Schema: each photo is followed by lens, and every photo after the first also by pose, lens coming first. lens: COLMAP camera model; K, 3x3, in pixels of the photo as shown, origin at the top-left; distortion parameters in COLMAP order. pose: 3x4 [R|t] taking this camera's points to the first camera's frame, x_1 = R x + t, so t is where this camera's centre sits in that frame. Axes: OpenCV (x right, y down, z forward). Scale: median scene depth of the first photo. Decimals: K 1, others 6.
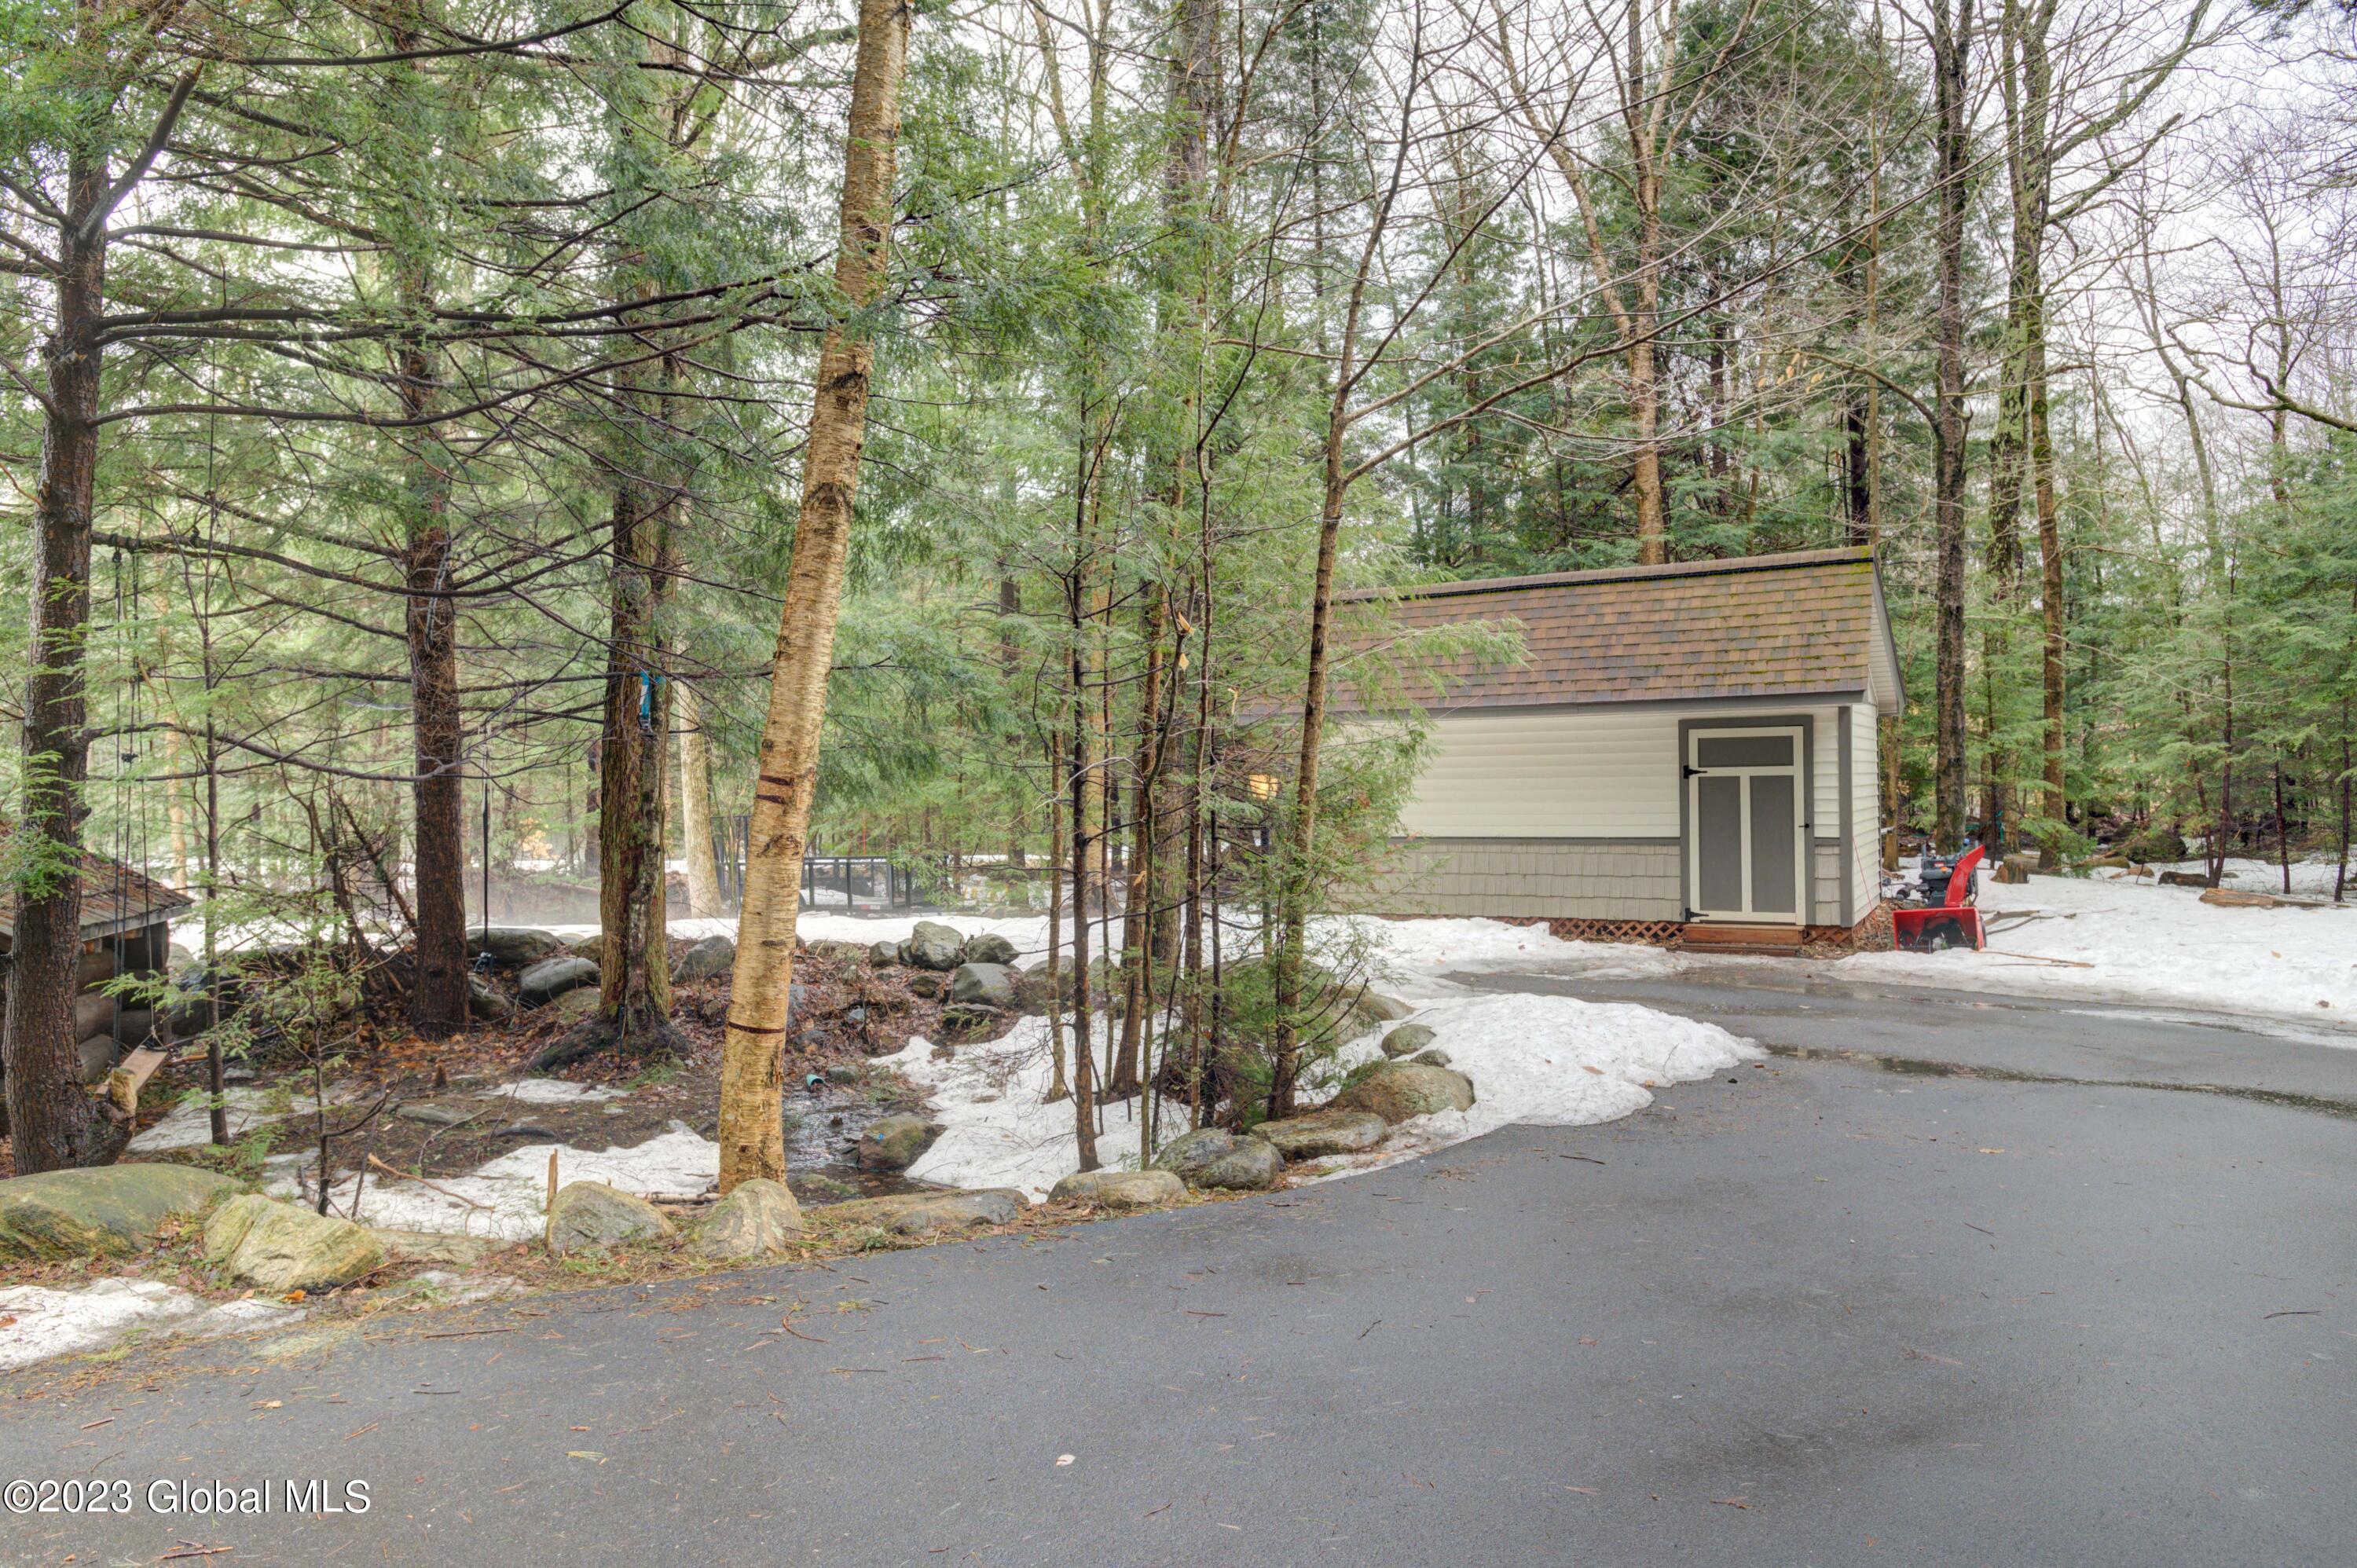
lens RADIAL K [[1627.7, 0, 1179.2], [0, 1627.7, 790.3], [0, 0, 1]] dist [0.004341, 0.000123]
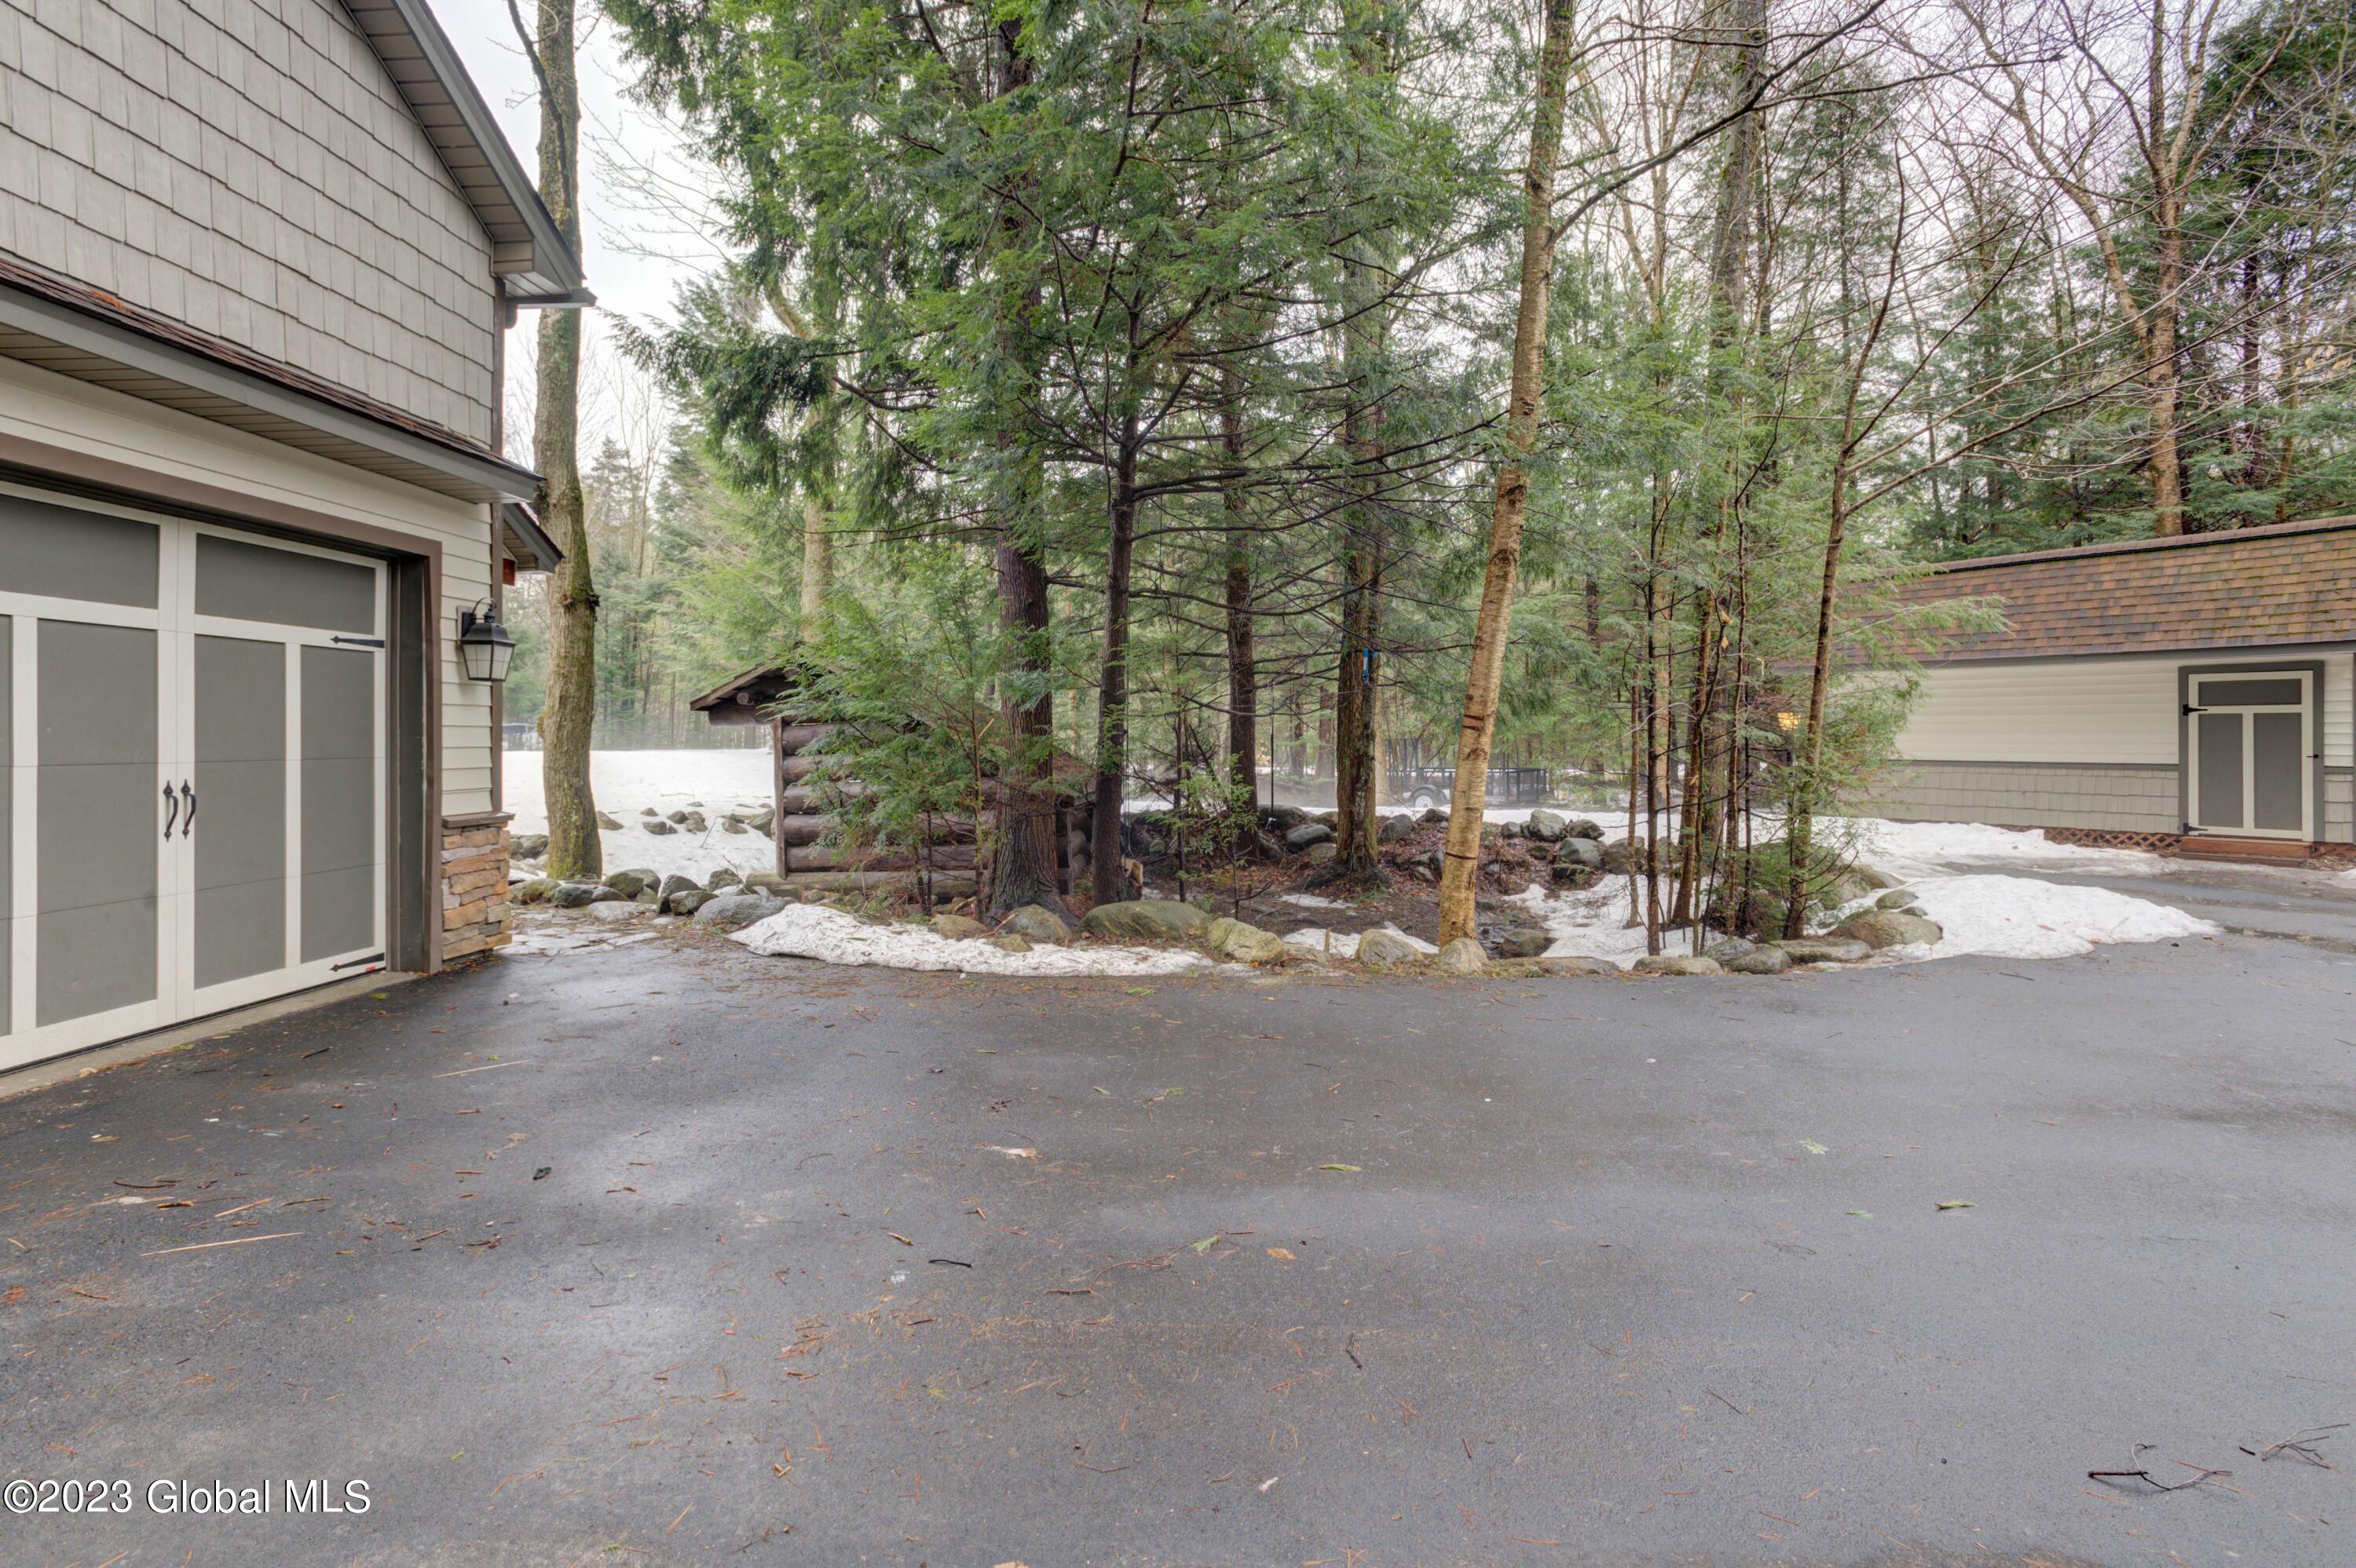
lens RADIAL K [[1157.8, 0, 1200.1], [0, 1157.8, 730.5], [0, 0, 1]] dist [-0.019352, 0.009420]
pose [[0.909747, 0.006923, -0.415106, 0.002855], [-0.003846, 0.999959, 0.008248, -0.000526], [0.415146, -0.005907, 0.909736, -0.123808]]
